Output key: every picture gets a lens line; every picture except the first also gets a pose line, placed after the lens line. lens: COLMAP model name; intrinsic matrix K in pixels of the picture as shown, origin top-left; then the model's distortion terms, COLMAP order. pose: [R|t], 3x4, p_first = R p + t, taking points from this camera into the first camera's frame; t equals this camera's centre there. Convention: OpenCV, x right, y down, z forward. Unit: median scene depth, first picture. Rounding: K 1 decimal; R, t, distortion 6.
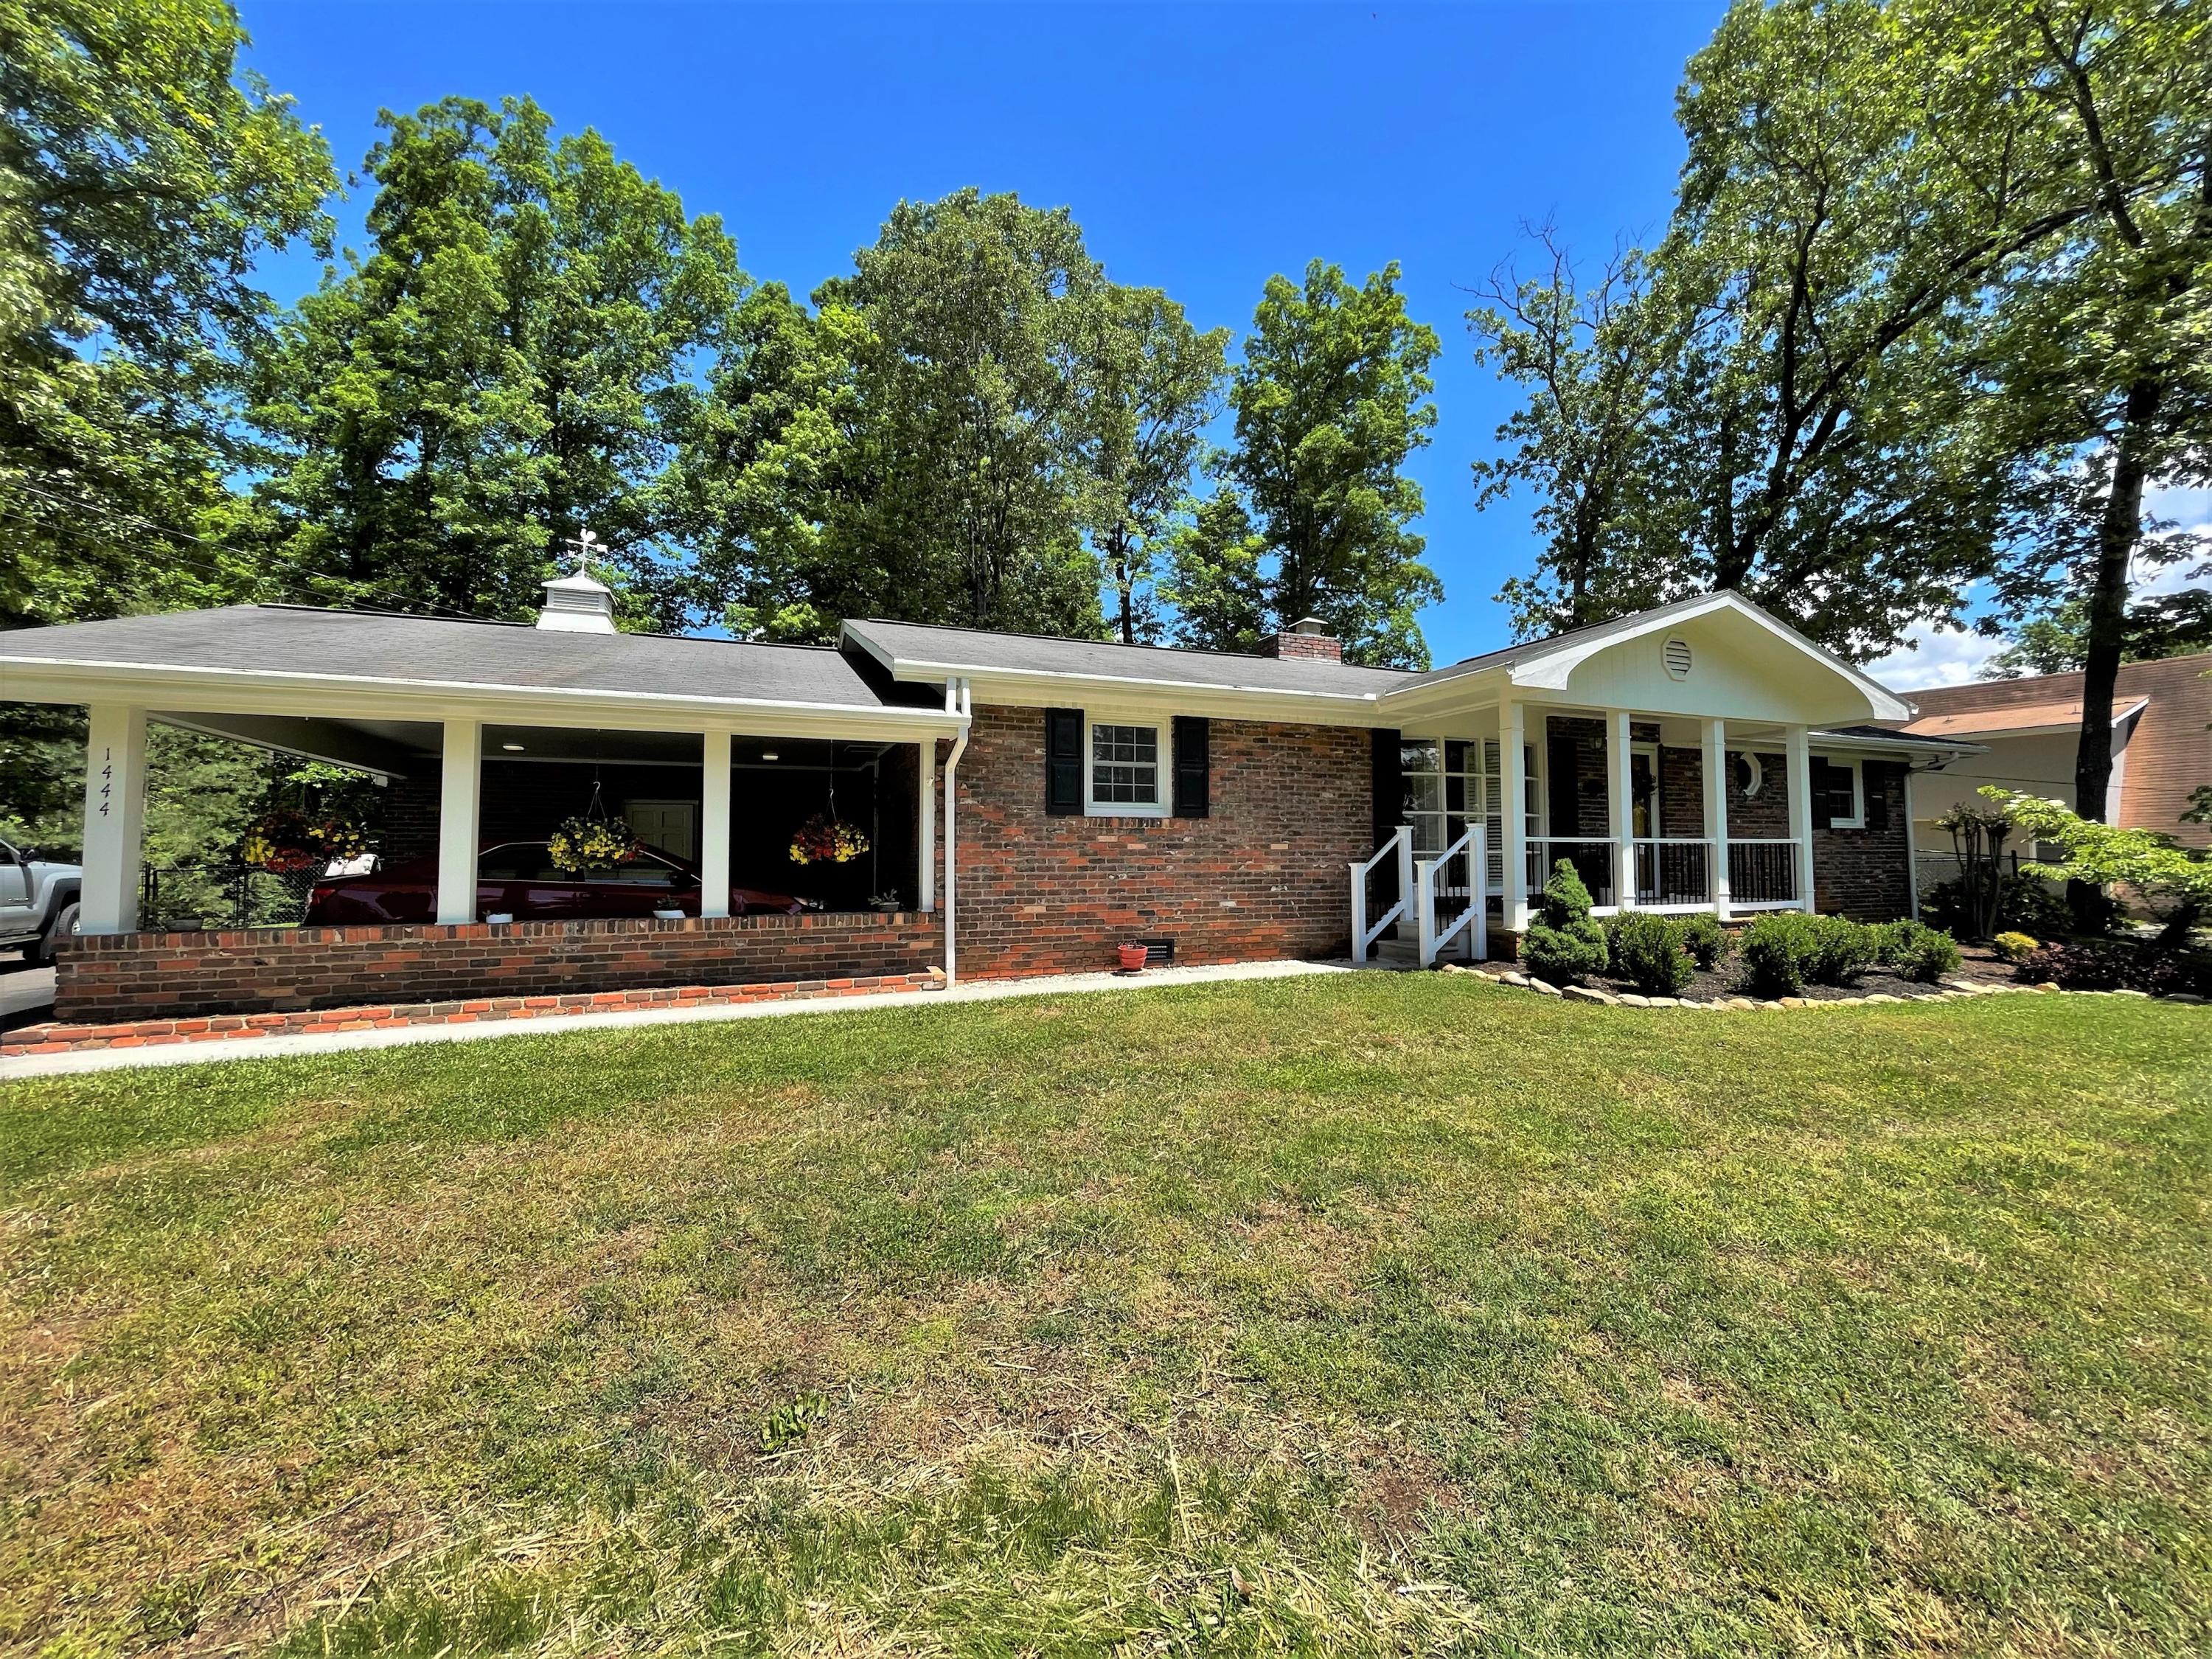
lens RADIAL K [[897.4, 0, 1112.9], [0, 897.4, 827.4], [0, 0, 1]] dist [-0.001856, 0.000300]
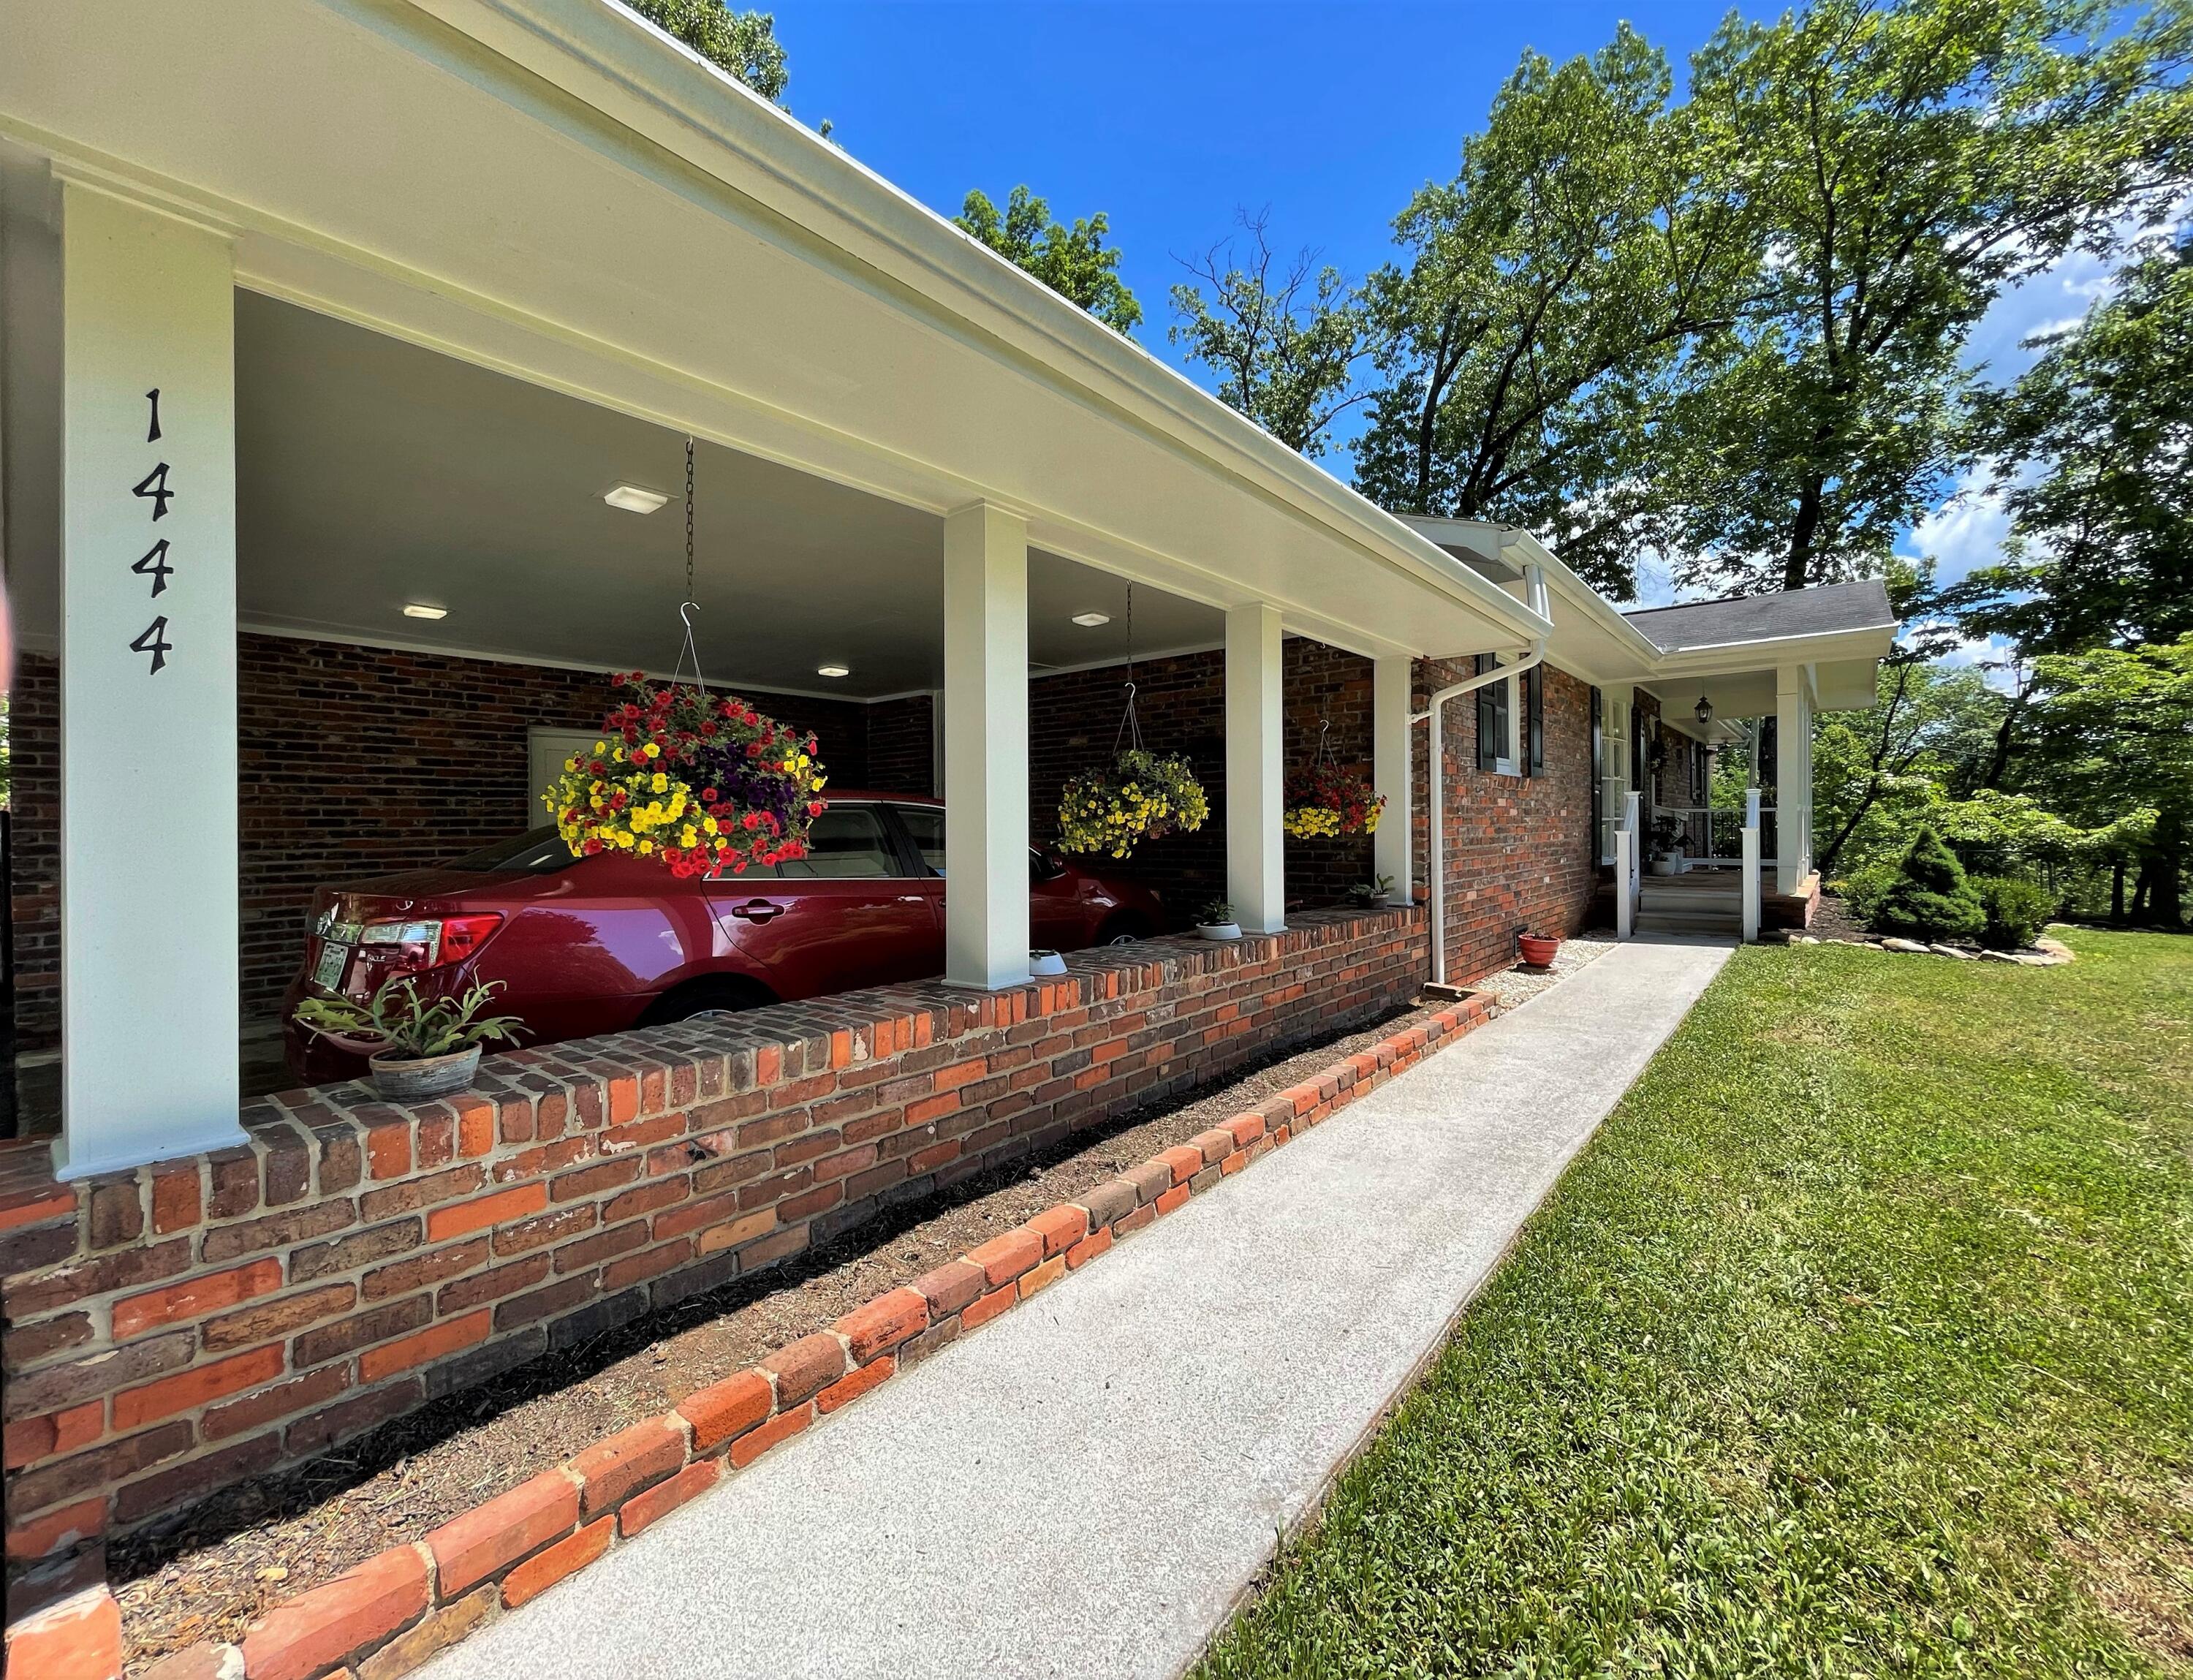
lens RADIAL K [[917.7, 0, 1091.7], [0, 917.7, 824.7], [0, 0, 1]] dist [-0.000074, -0.000104]
pose [[0.886785, -0.003899, 0.462166, -0.263487], [-0.010968, 0.999505, 0.029476, 0.004480], [-0.462052, -0.031208, 0.886303, 0.169801]]
